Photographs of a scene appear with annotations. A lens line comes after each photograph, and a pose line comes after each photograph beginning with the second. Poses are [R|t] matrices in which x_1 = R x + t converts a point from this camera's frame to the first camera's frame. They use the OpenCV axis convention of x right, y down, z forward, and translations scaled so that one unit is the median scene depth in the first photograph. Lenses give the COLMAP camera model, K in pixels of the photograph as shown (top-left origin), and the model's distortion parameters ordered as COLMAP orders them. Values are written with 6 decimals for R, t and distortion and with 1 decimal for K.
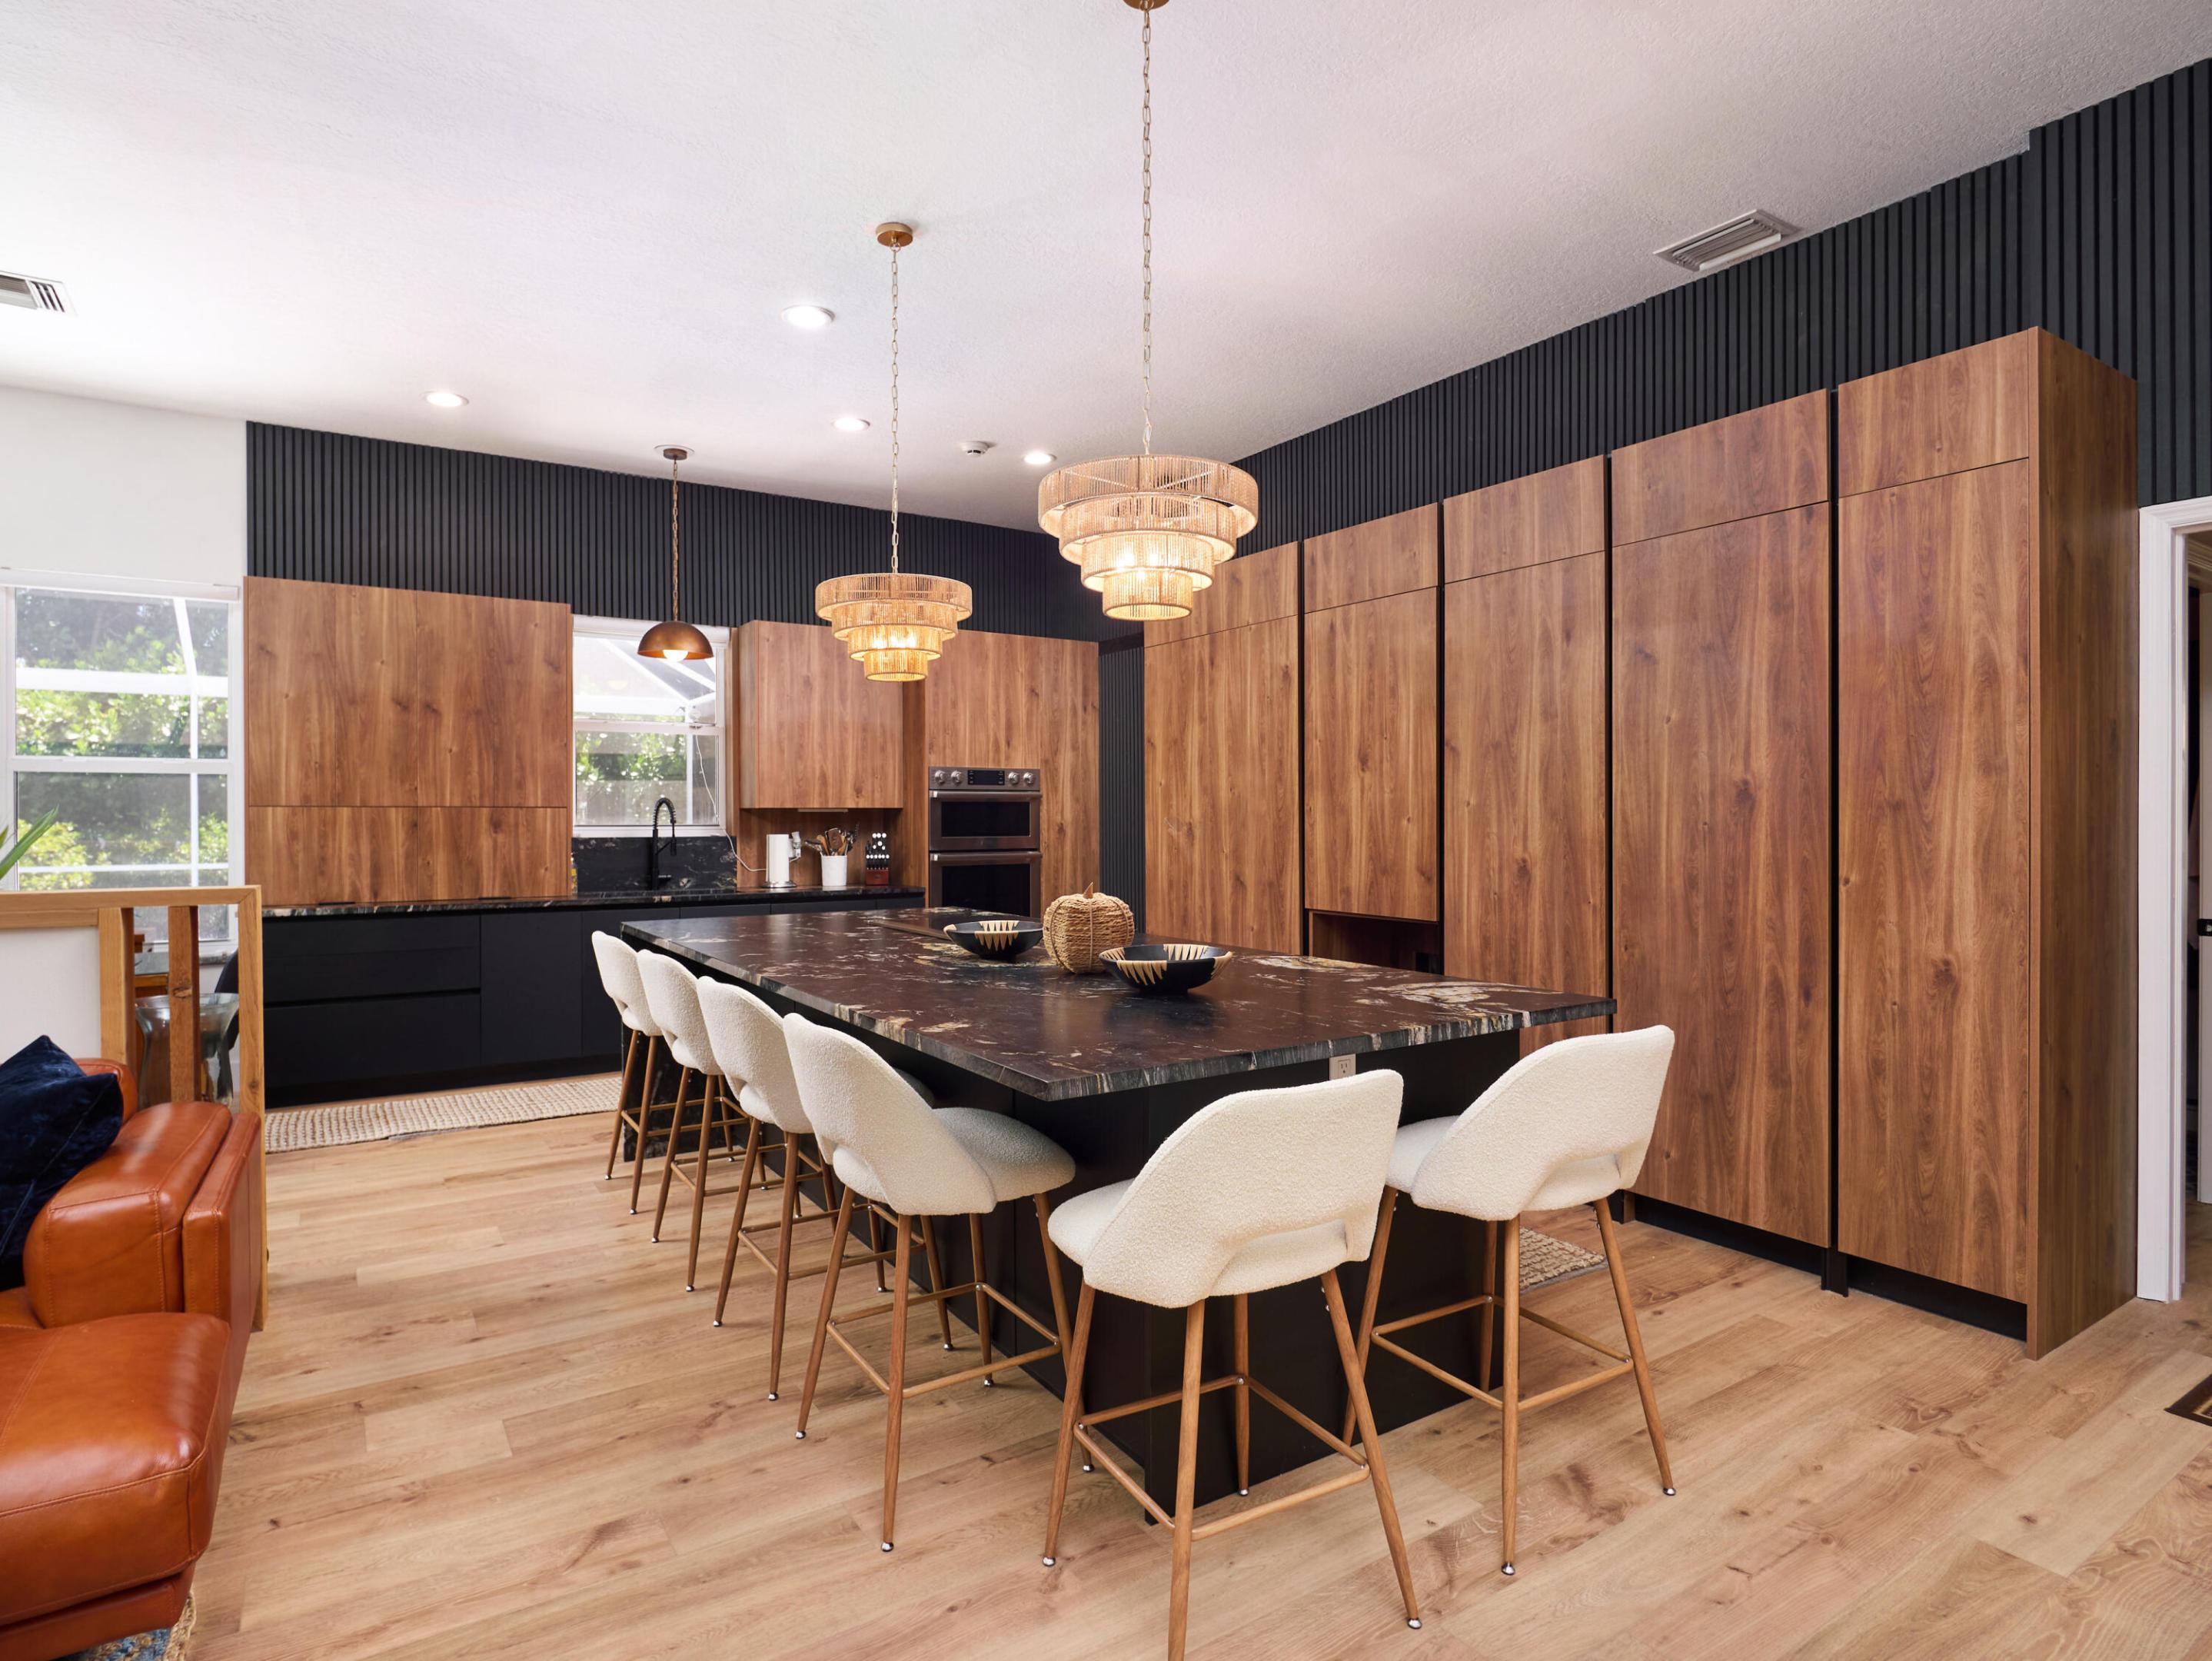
lens RADIAL K [[1189.1, 0, 1106.0], [0, 1189.1, 821.8], [0, 0, 1]] dist [-0.012719, 0.001444]
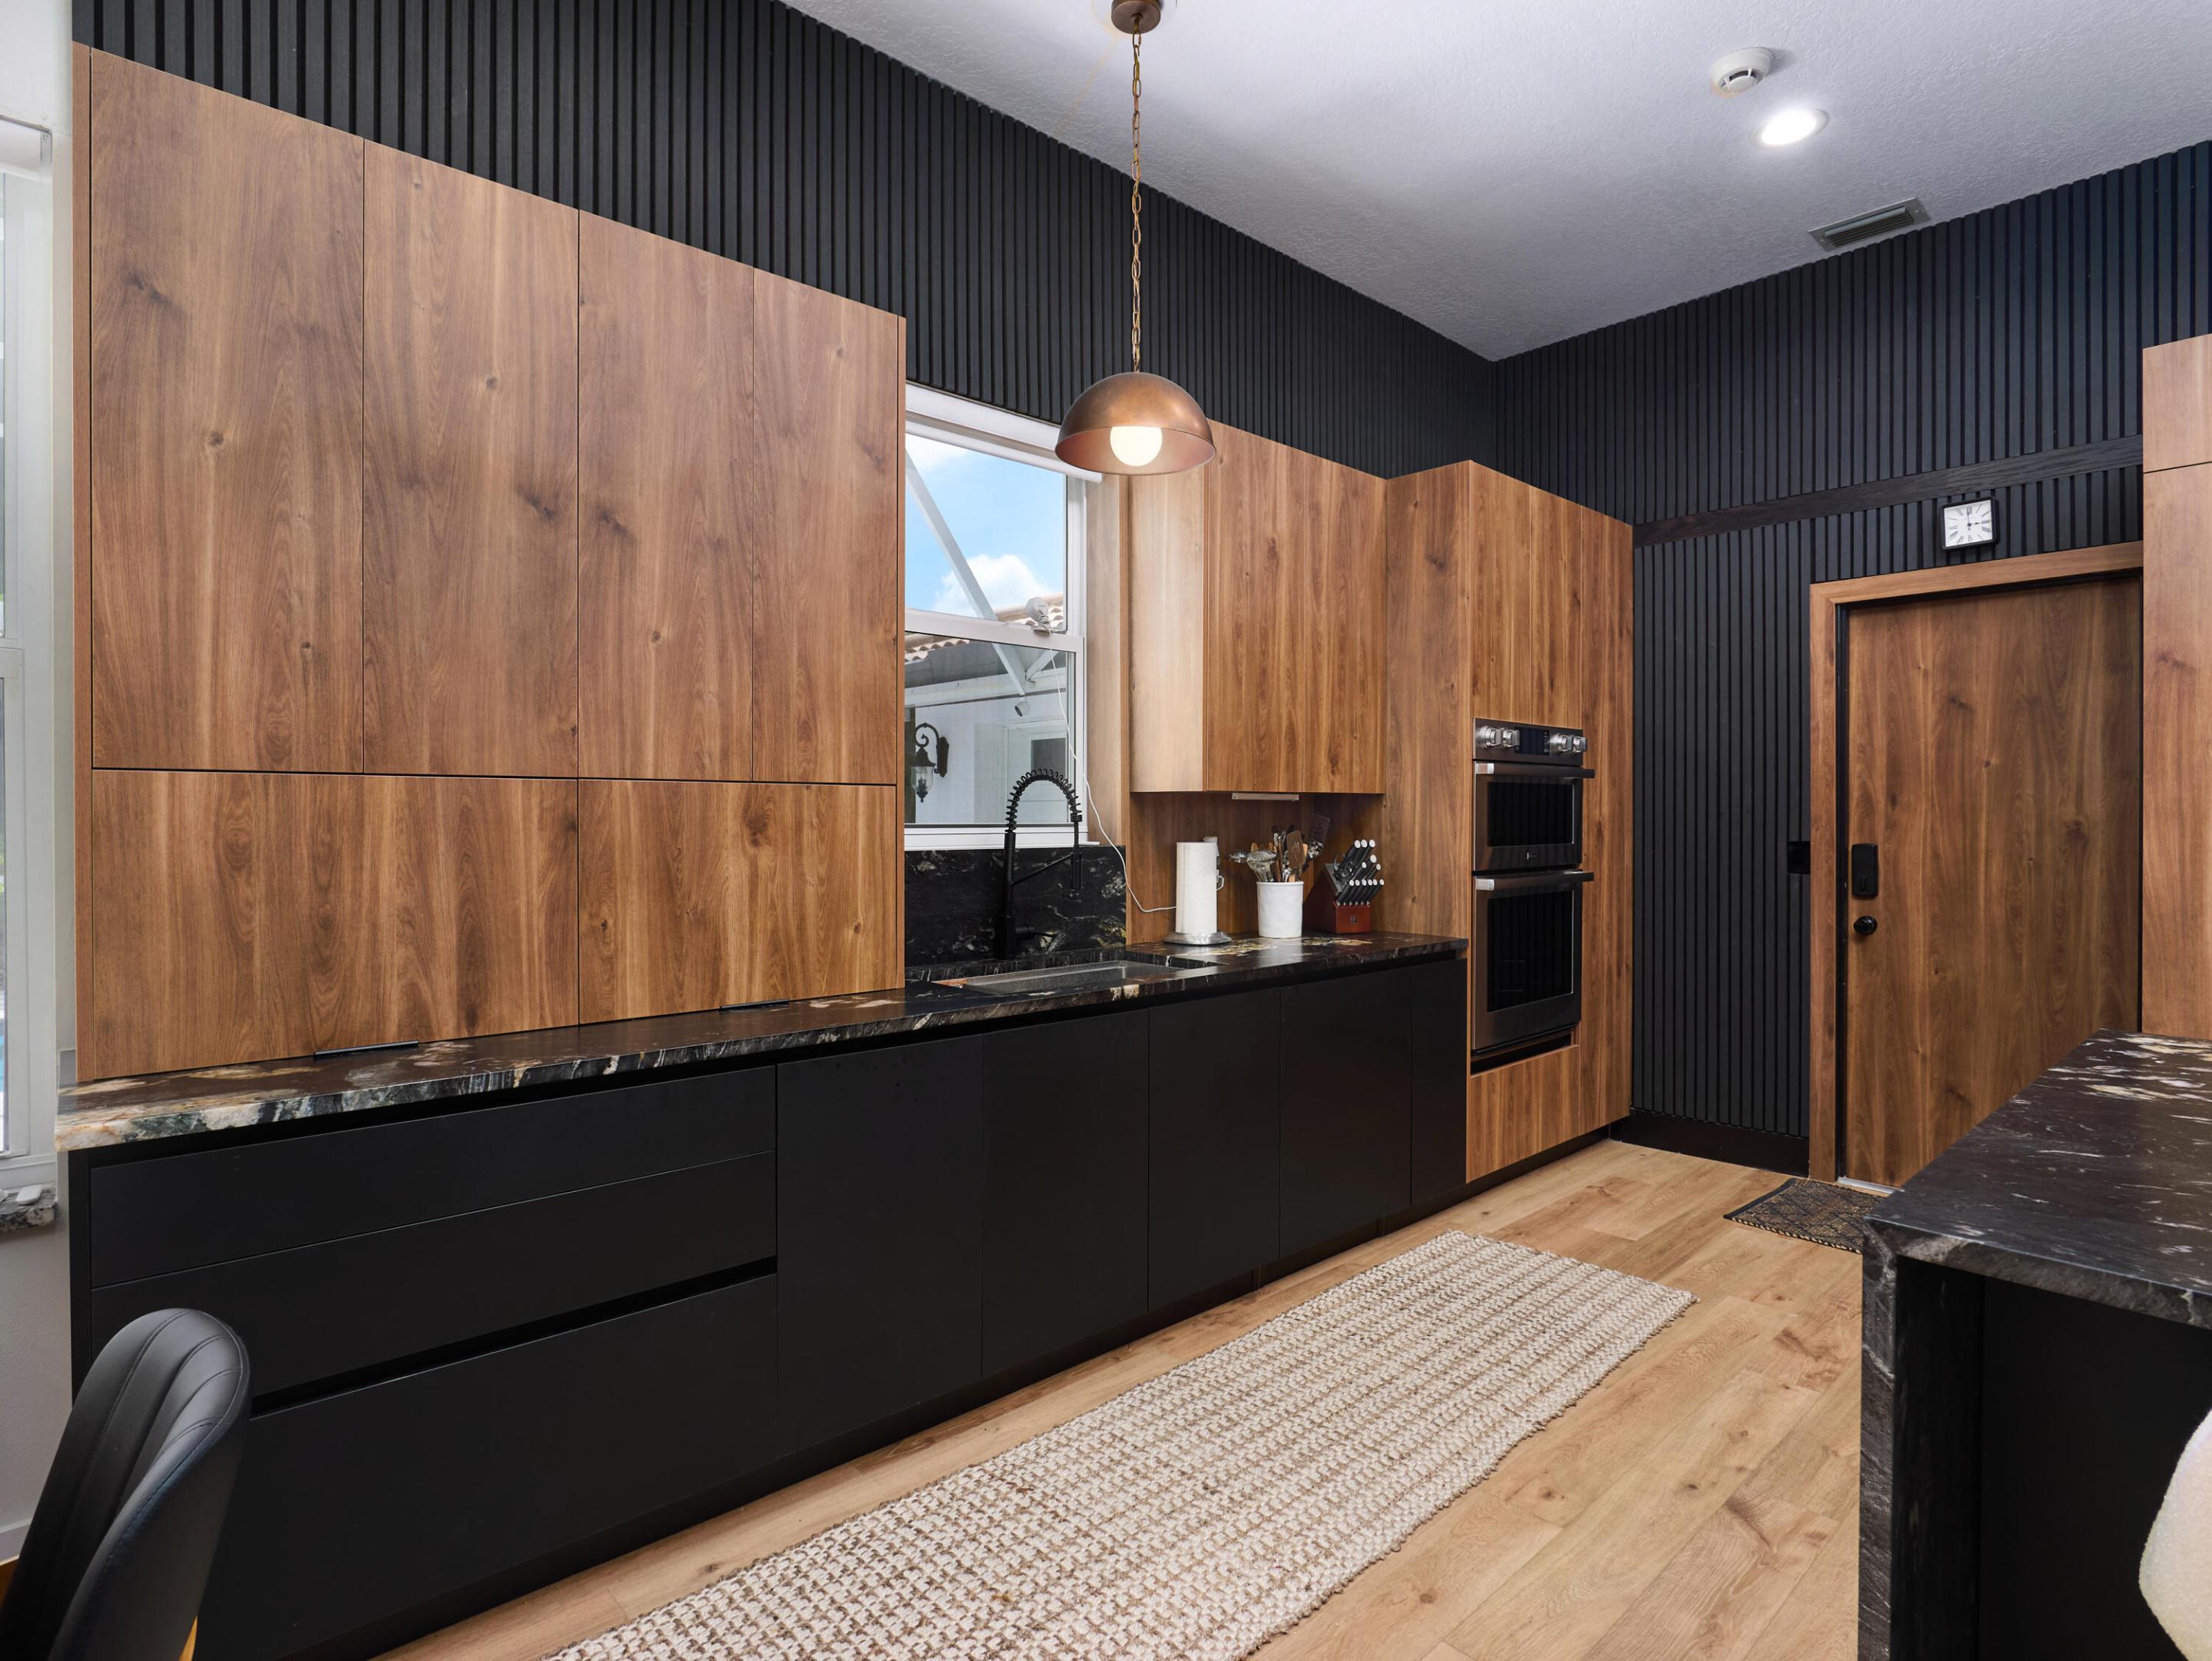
lens RADIAL K [[1189.1, 0, 1106.0], [0, 1189.1, 821.8], [0, 0, 1]] dist [-0.012719, 0.001444]
pose [[0.985171, 0.001360, 0.171568, -0.482466], [-0.001108, 0.999998, -0.001566, 0.001651], [-0.171570, 0.001353, 0.985171, 0.602280]]
